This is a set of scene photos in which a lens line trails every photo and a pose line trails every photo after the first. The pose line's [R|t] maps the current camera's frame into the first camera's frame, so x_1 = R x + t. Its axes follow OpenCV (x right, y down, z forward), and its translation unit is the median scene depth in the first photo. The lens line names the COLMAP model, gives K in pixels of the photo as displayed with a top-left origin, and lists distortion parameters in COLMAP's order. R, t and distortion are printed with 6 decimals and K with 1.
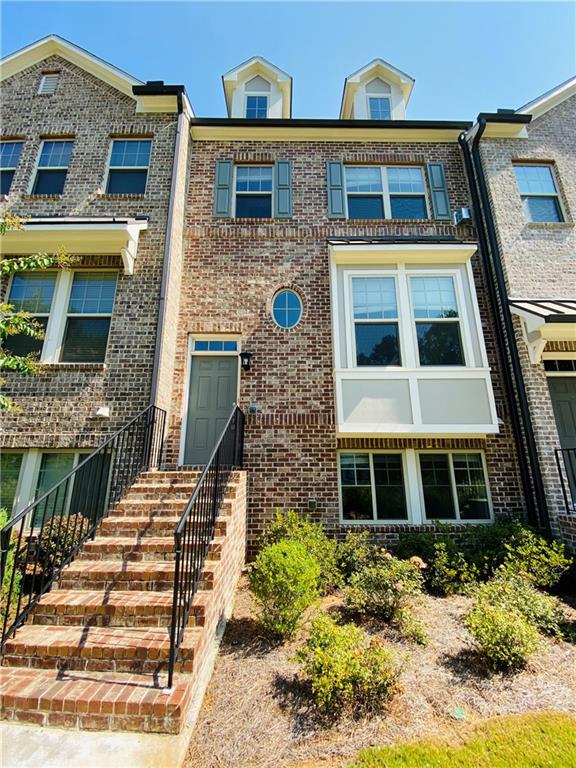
lens RADIAL K [[305.9, 0, 288.0], [0, 305.9, 384.0], [0, 0, 1]] dist [0.015712, -0.015597]
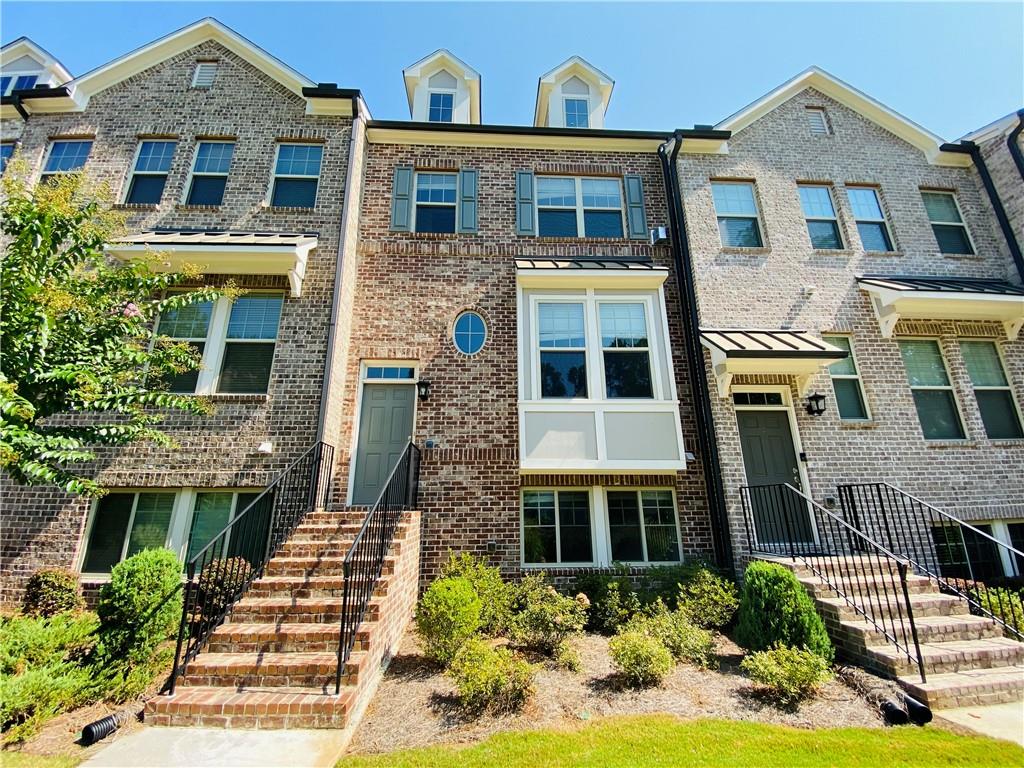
lens RADIAL K [[407.8, 0, 512.0], [0, 407.8, 384.0], [0, 0, 1]] dist [0.015712, -0.015597]
pose [[0.999126, 0.006949, 0.041218, 0.083030], [-0.005575, 0.999428, -0.033363, -0.058963], [-0.041426, 0.033104, 0.998593, -0.250861]]
